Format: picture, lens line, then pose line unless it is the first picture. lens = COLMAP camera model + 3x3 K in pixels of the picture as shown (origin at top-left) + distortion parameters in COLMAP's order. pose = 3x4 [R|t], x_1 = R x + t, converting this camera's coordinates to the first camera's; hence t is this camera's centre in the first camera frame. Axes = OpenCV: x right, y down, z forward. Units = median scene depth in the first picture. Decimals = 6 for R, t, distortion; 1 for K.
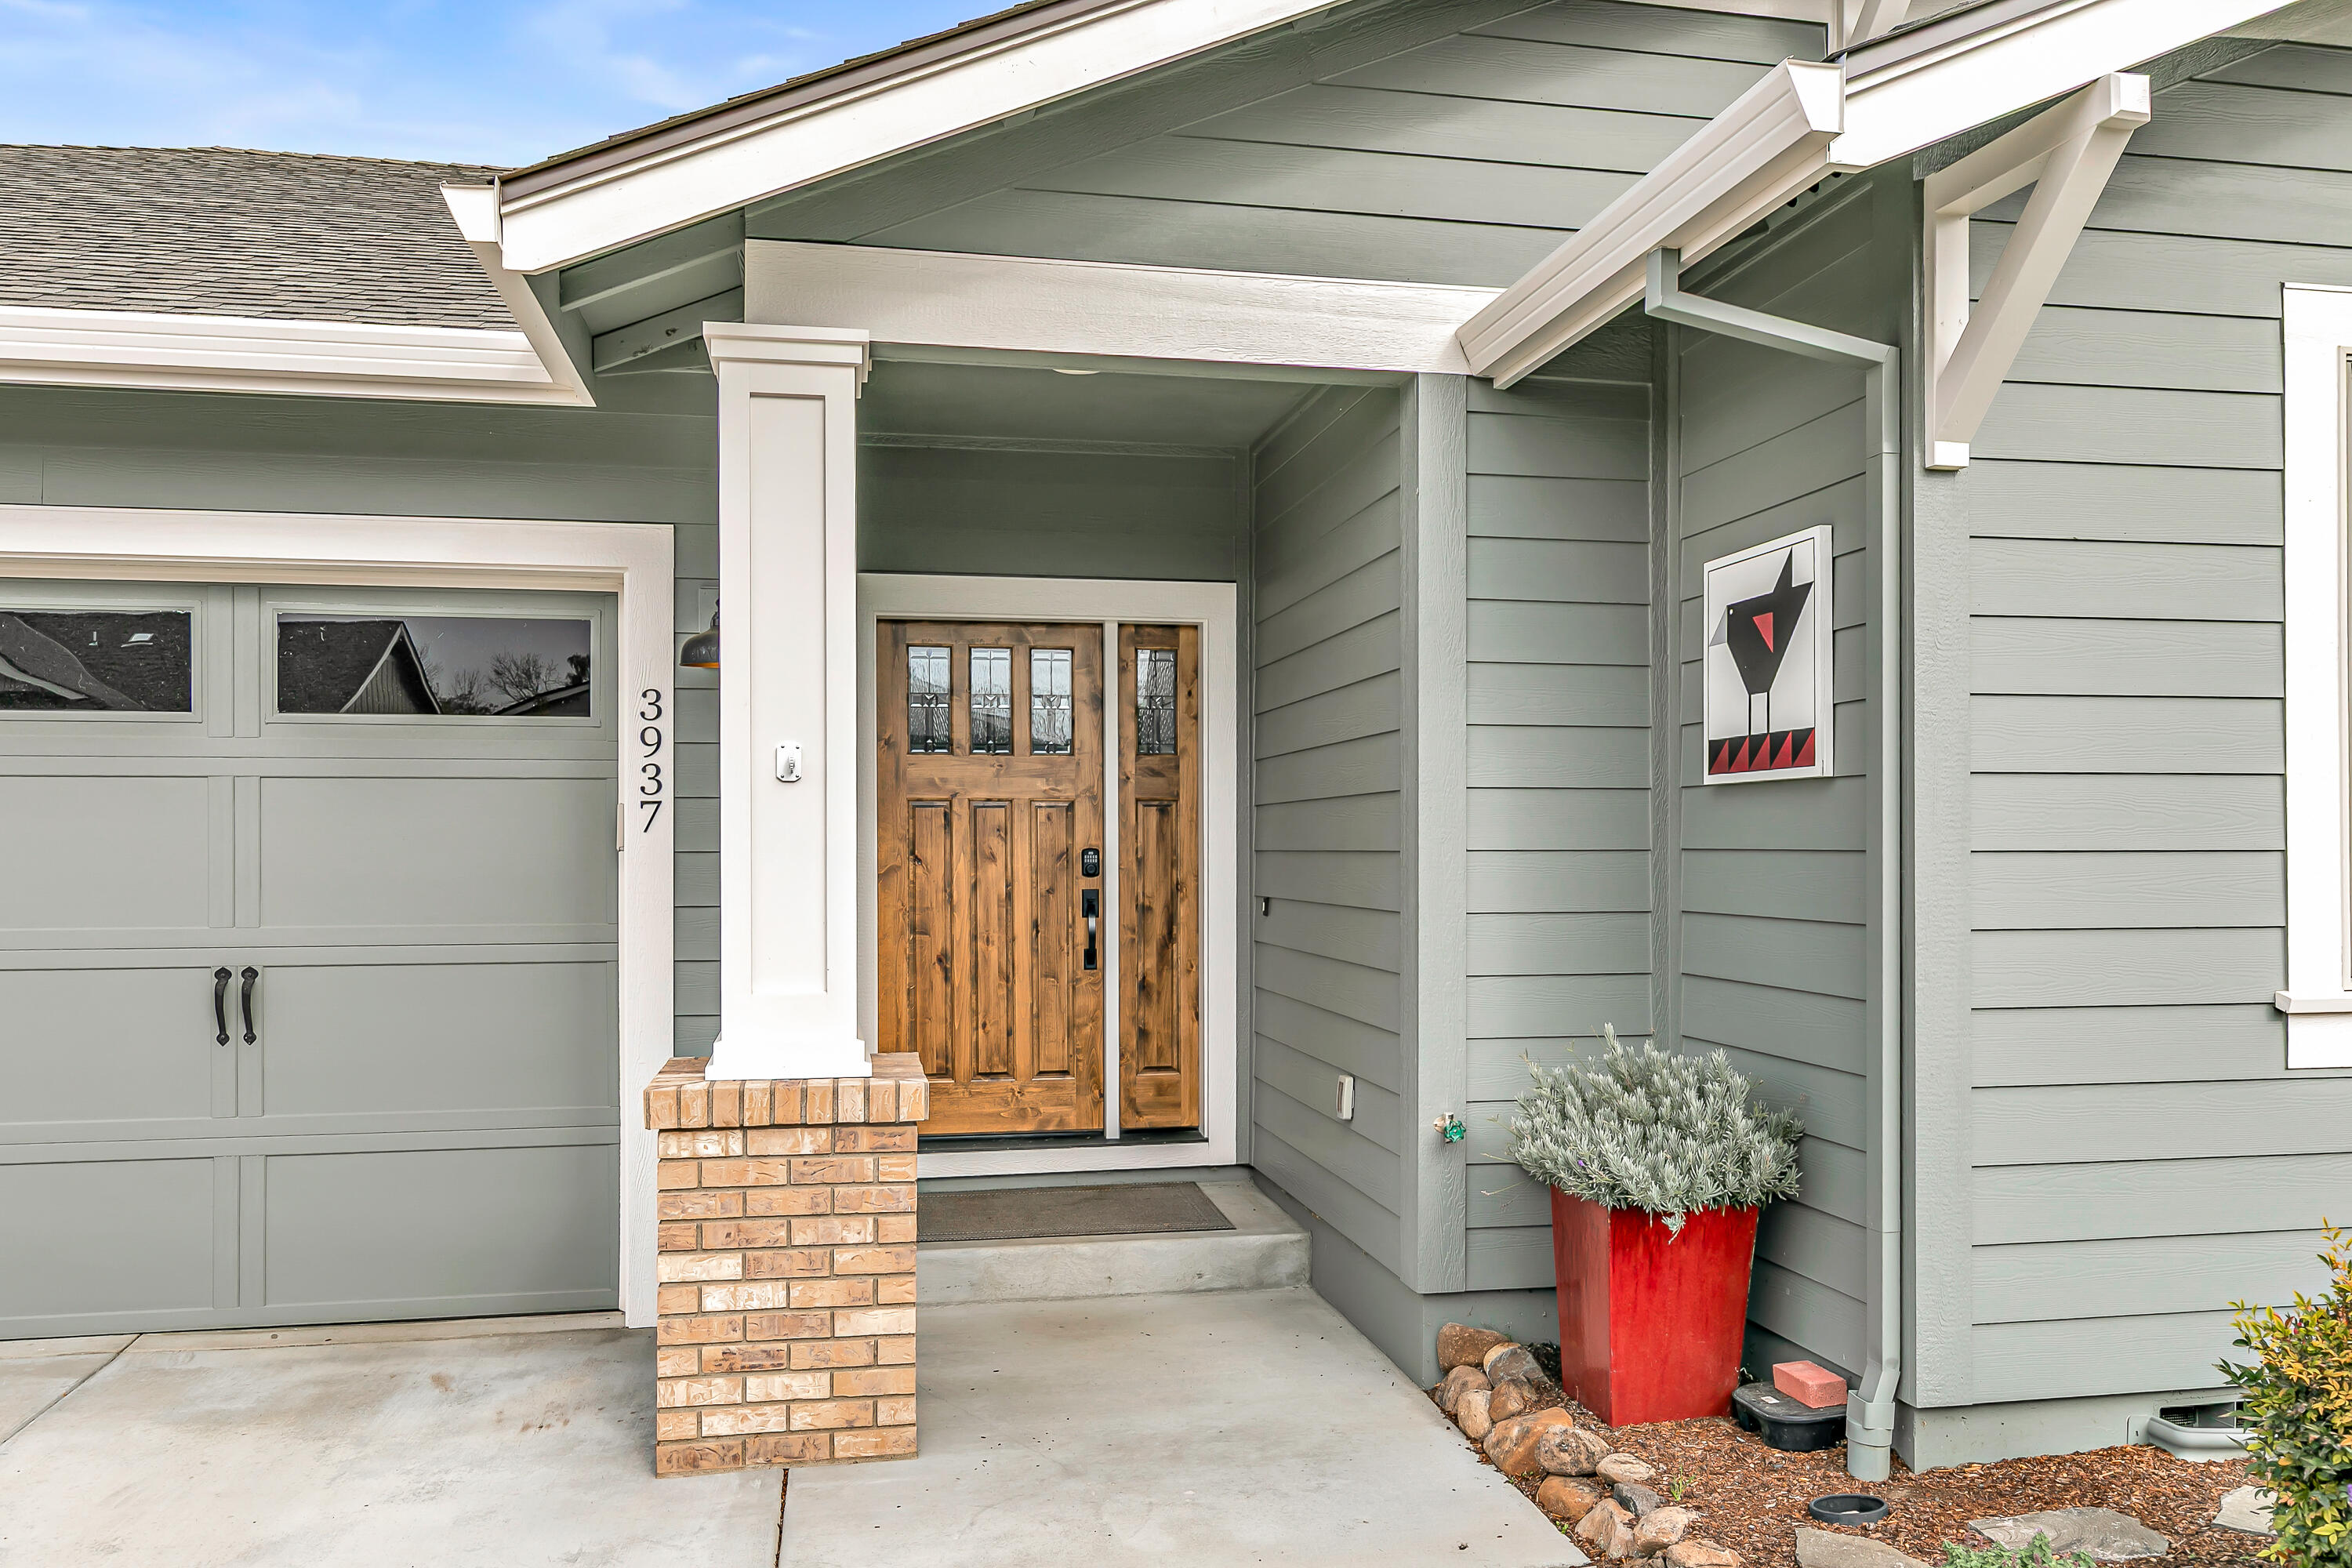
lens RADIAL K [[1761.2, 0, 1179.6], [0, 1761.2, 837.2], [0, 0, 1]] dist [0.006986, 0.000228]
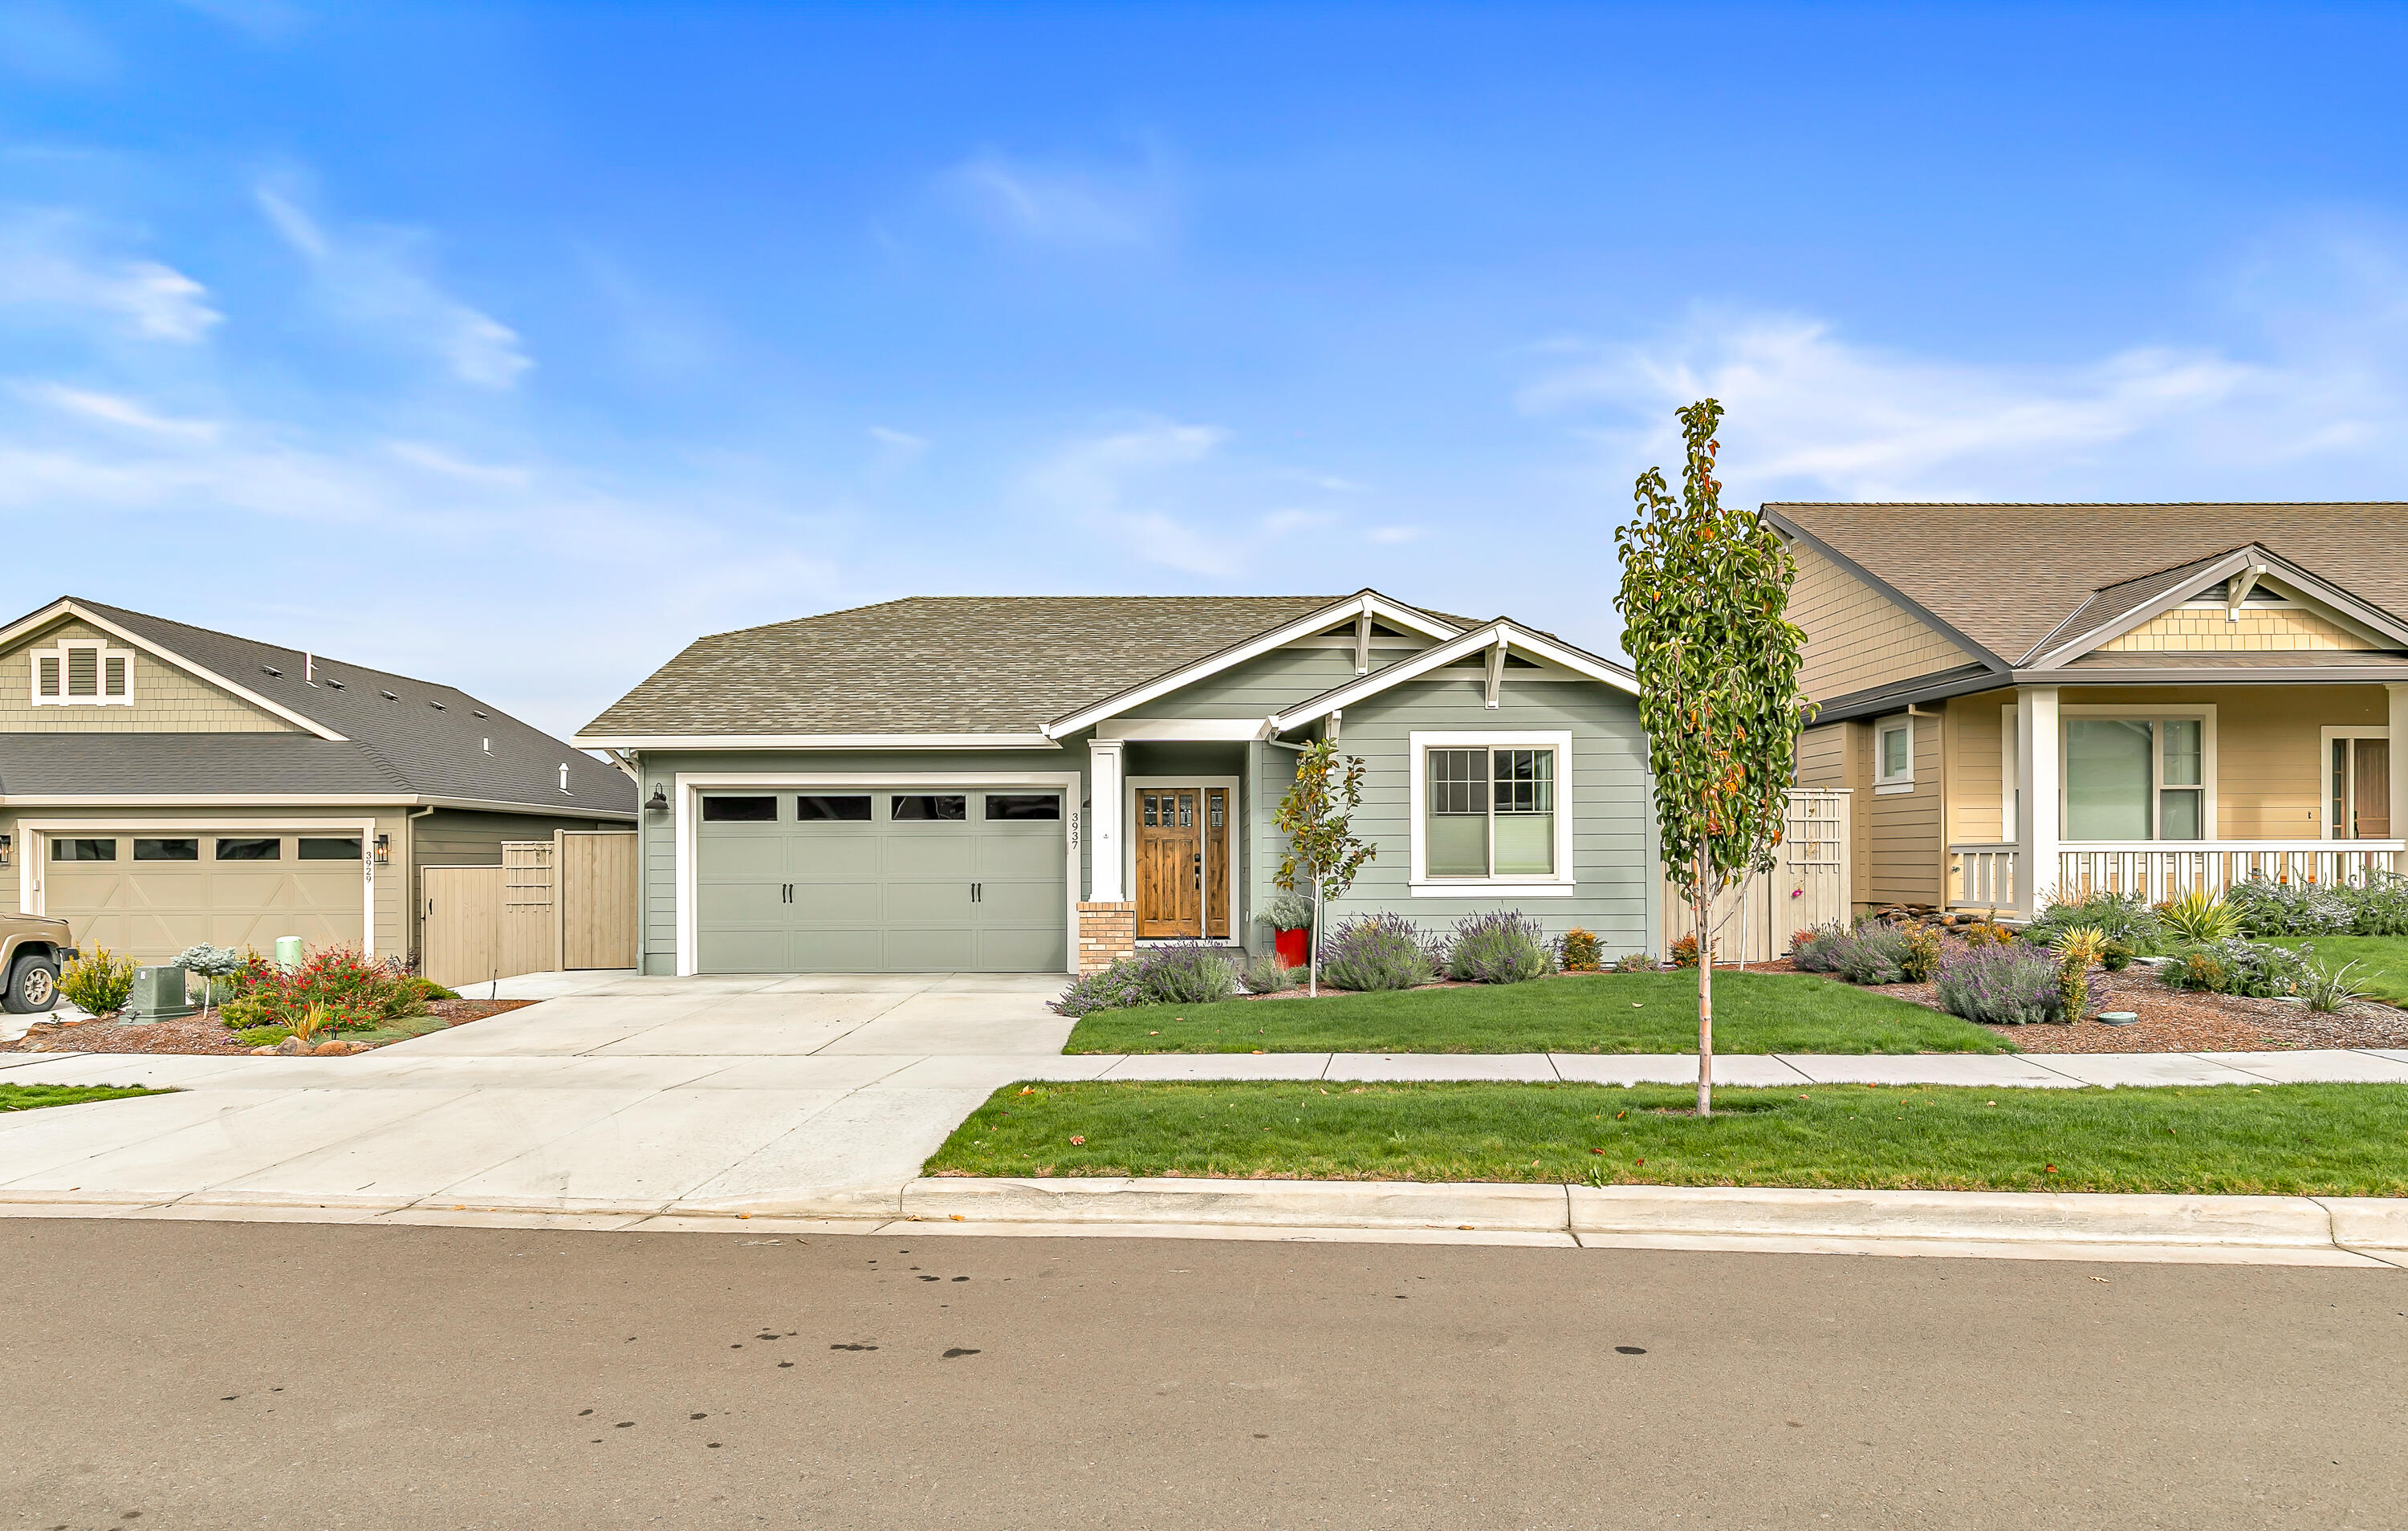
lens RADIAL K [[1469.4, 0, 1204.0], [0, 1469.4, 765.5], [0, 0, 1]] dist [0.000688, -0.000238]
pose [[0.983231, -0.014741, -0.181767, 0.587012], [0.003319, 0.998009, -0.062987, 0.018195], [0.182334, 0.061328, 0.981322, -2.195734]]
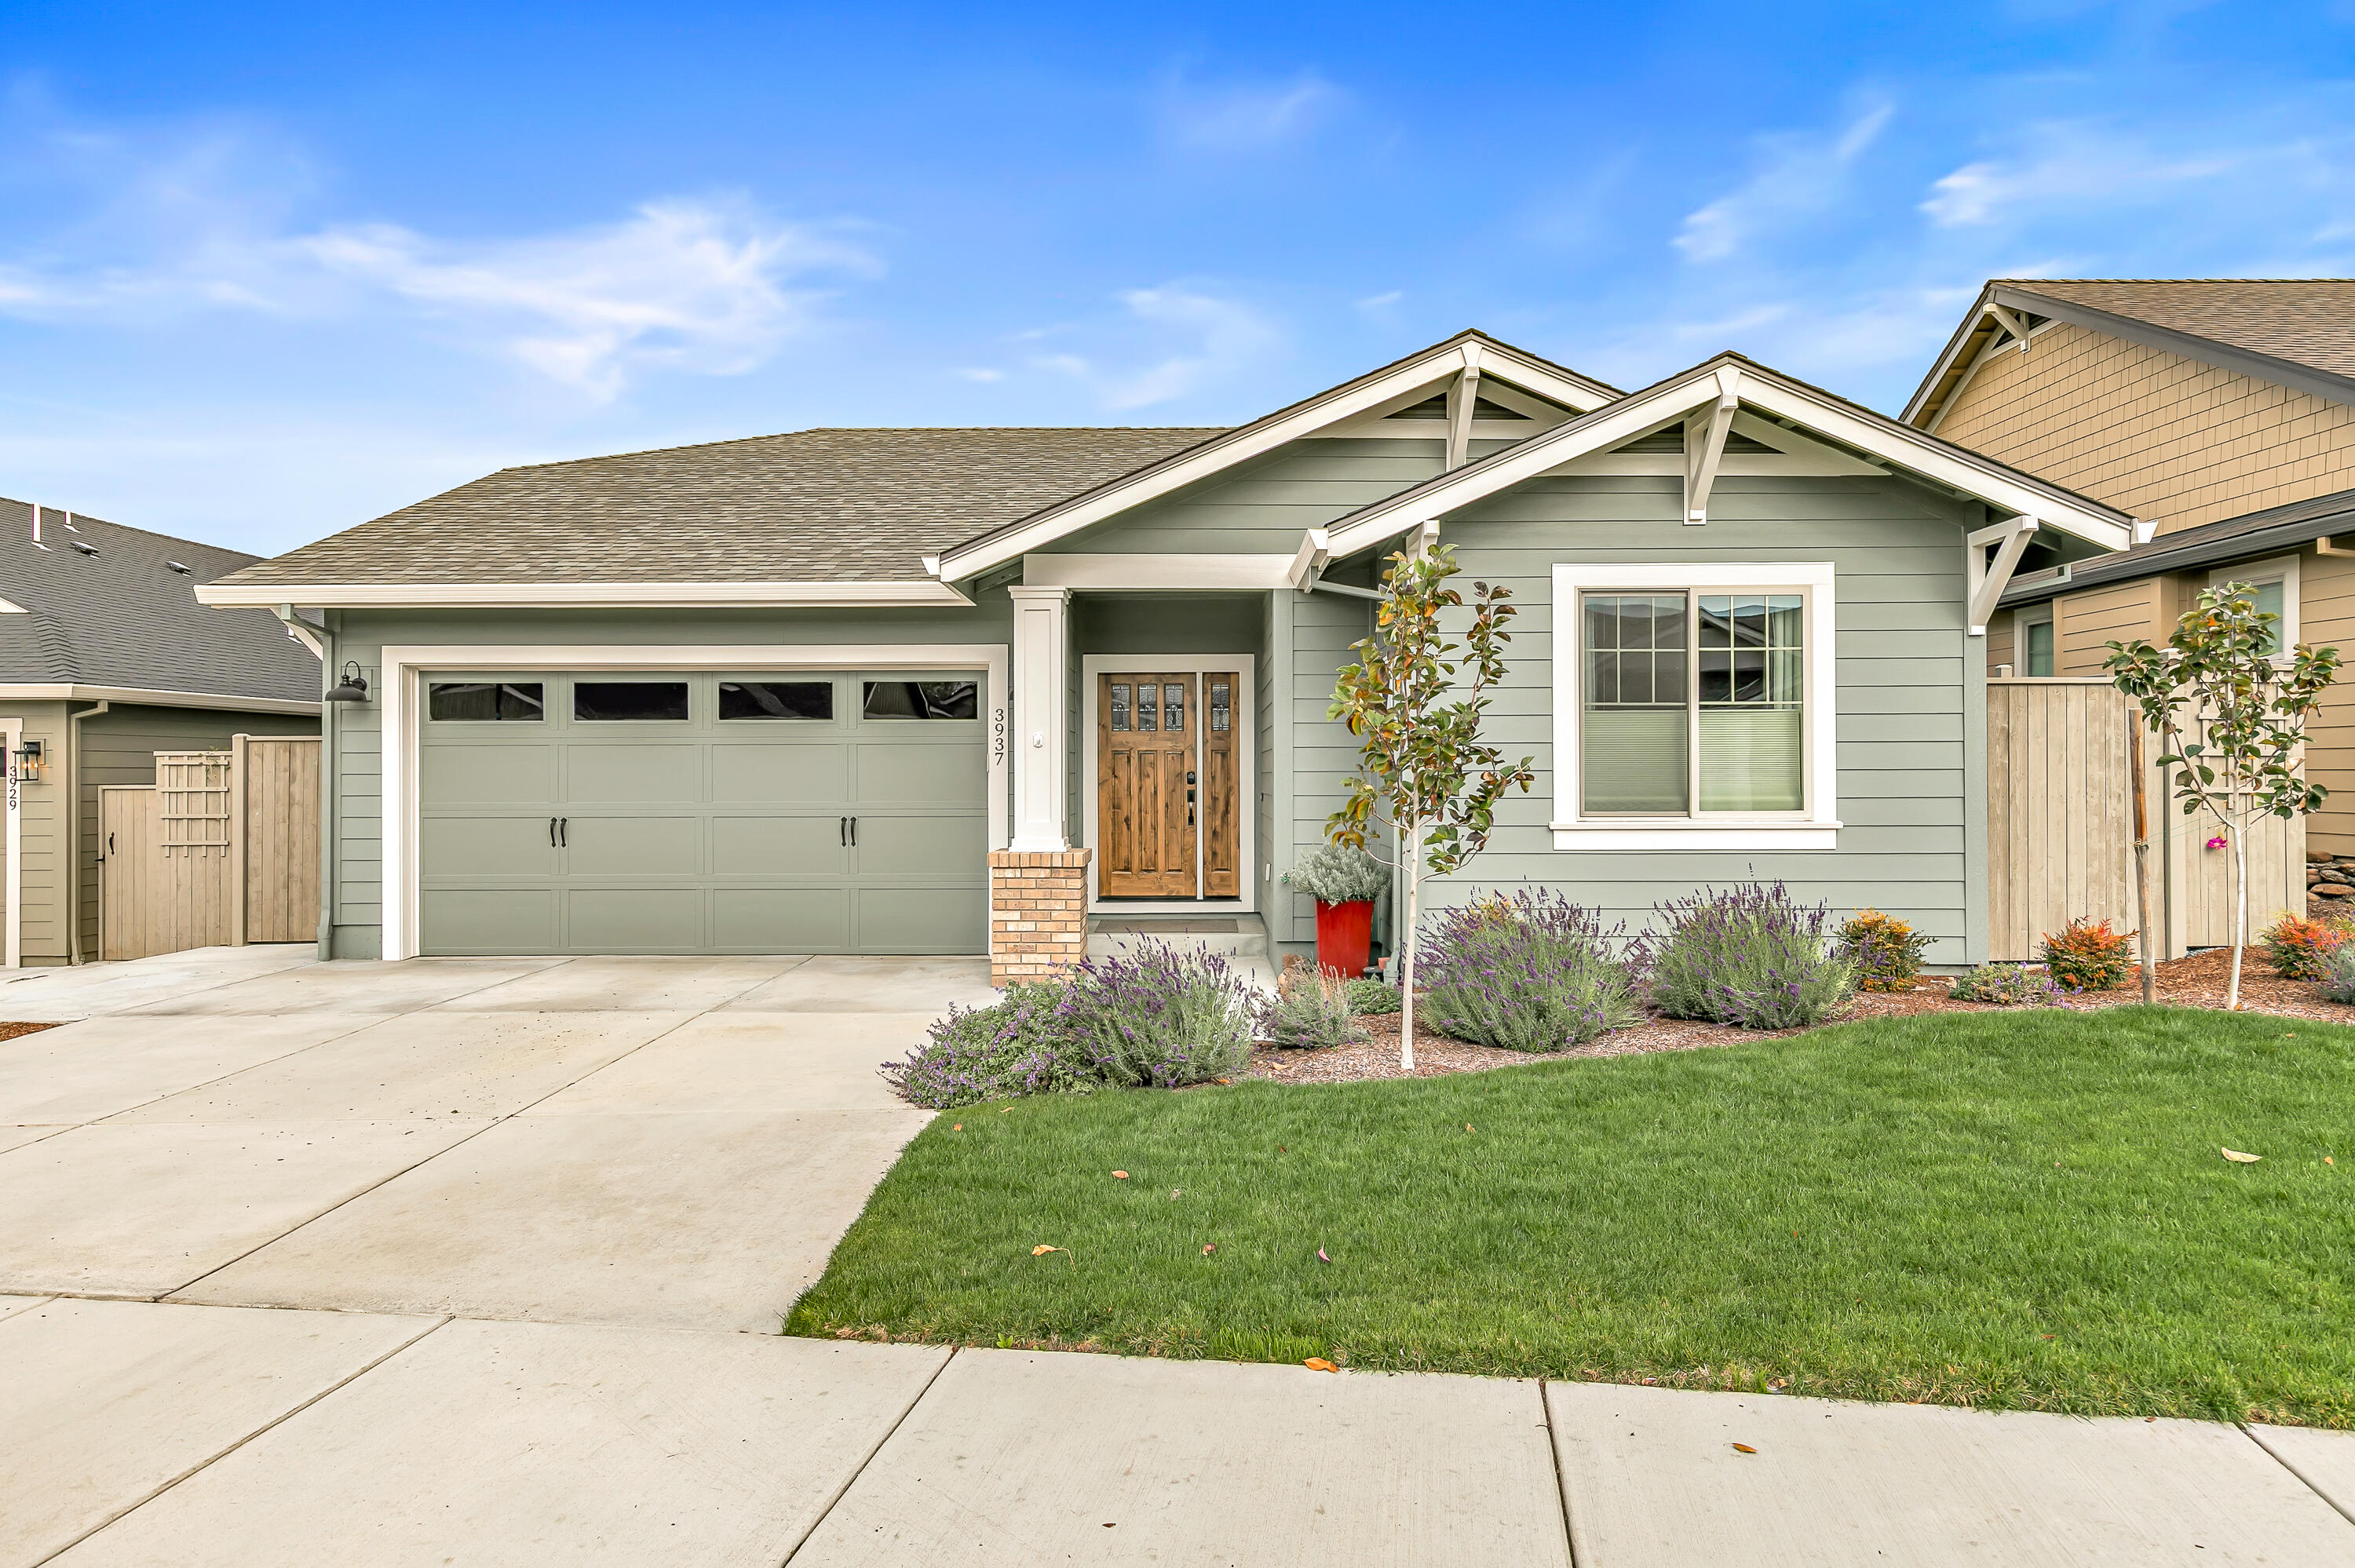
lens RADIAL K [[1363.3, 0, 1186.7], [0, 1363.3, 753.3], [0, 0, 1]] dist [0.000174, 0.000073]
pose [[0.979083, -0.003861, -0.203426, 0.365599], [0.001592, 0.999935, -0.011316, 0.002861], [0.203457, 0.010755, 0.979025, -0.873293]]
